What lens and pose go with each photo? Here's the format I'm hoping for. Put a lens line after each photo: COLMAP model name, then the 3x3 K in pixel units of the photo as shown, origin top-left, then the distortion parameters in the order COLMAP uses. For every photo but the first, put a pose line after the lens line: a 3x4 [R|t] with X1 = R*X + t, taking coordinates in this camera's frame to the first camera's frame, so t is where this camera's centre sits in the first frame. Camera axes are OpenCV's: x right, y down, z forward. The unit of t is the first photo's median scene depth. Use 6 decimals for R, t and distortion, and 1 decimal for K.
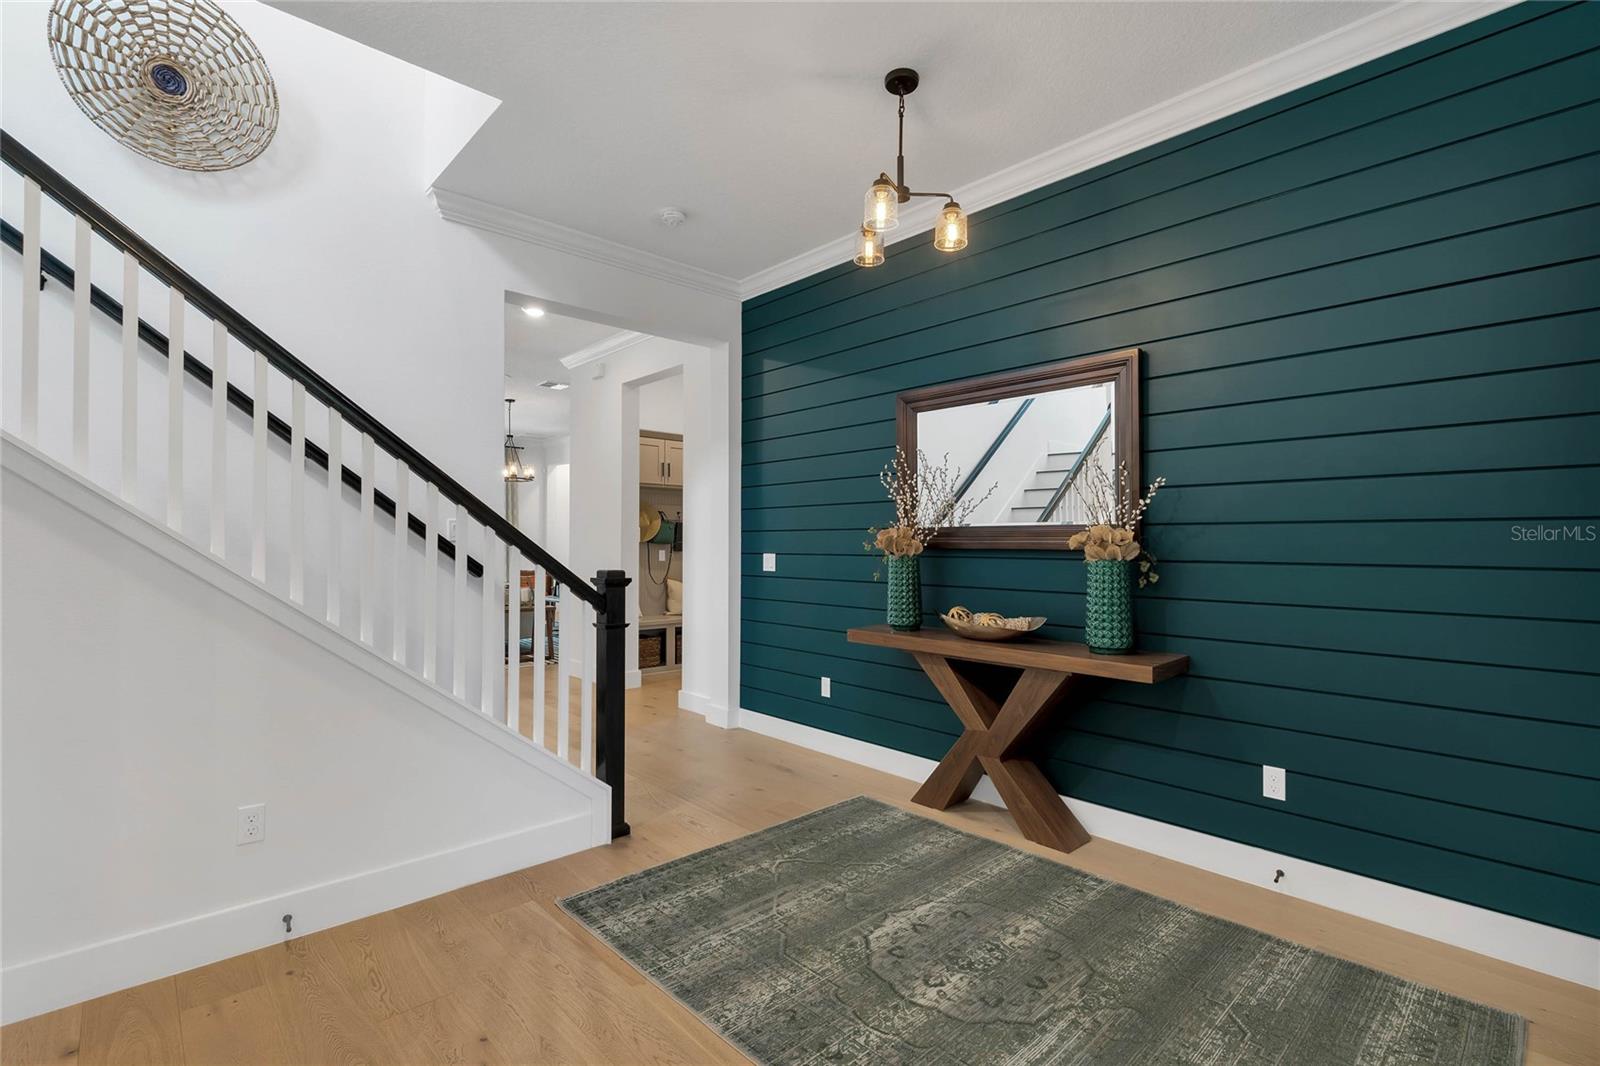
lens RADIAL K [[719.2, 0, 801.4], [0, 719.2, 536.4], [0, 0, 1]] dist [-0.000741, 0.000023]
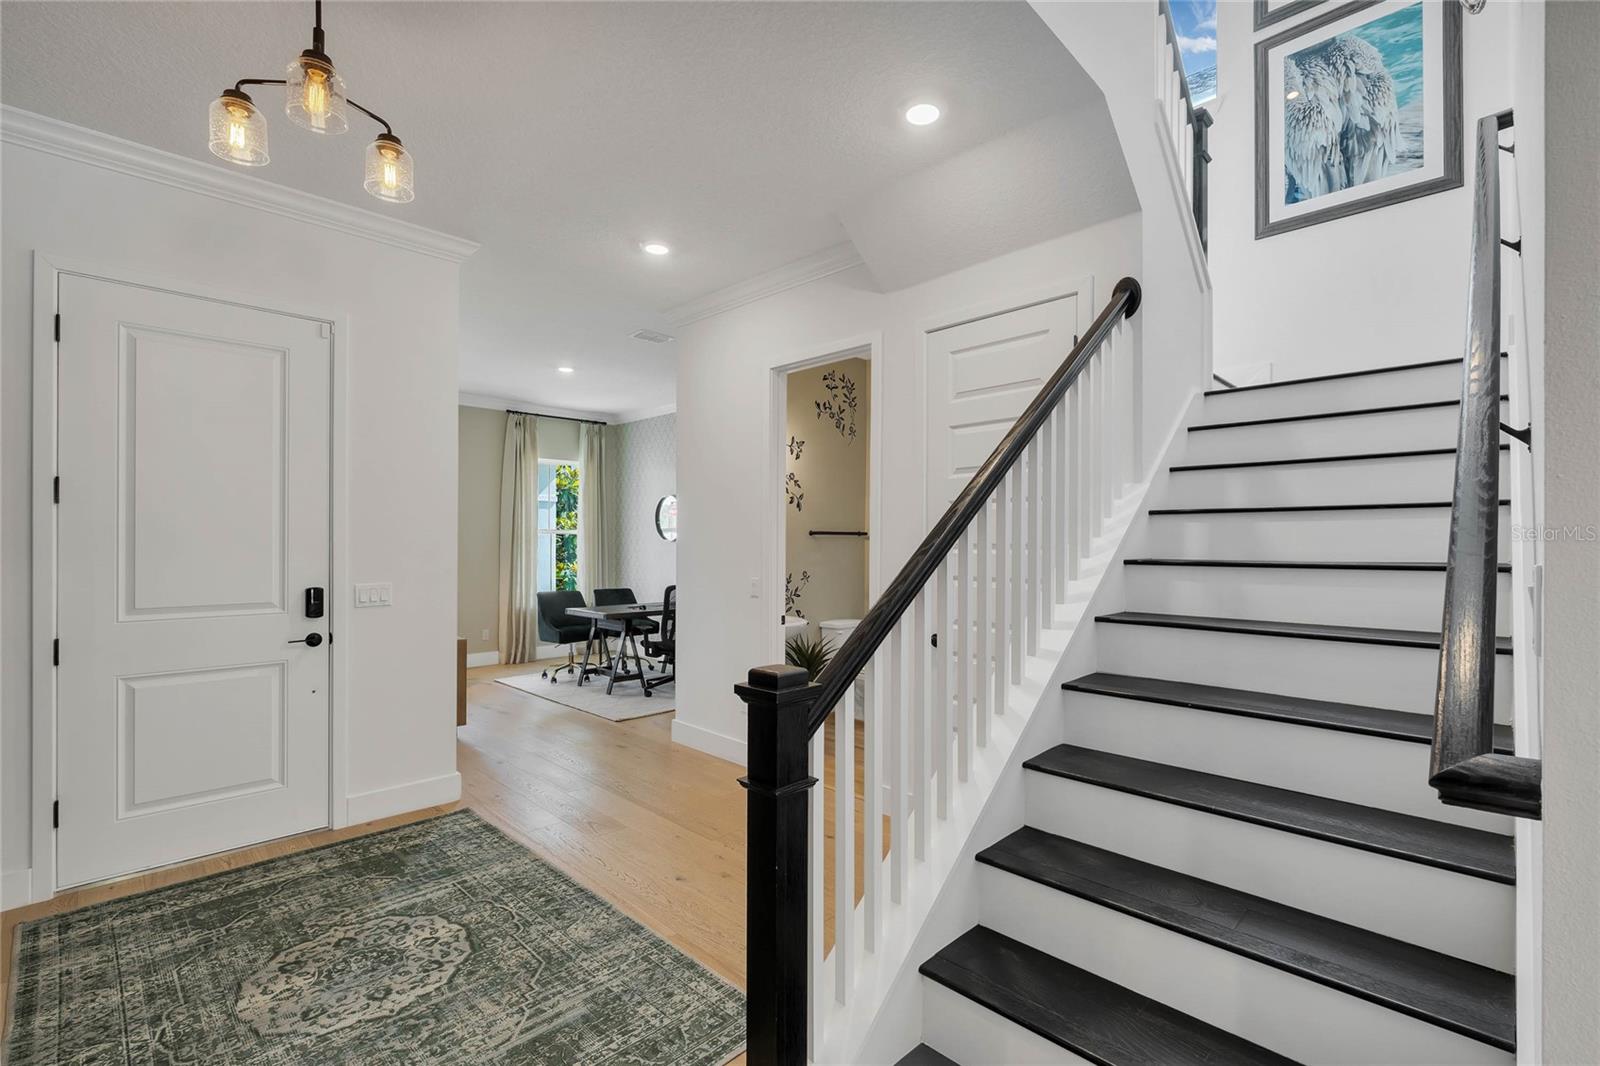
lens RADIAL K [[719.2, 0, 797.8], [0, 719.2, 539.5], [0, 0, 1]] dist [-0.000741, 0.000023]
pose [[-0.999584, -0.002863, -0.028713, -0.363174], [-0.002472, 0.999904, -0.013648, -0.041013], [0.028750, -0.013572, -0.999495, 2.026153]]
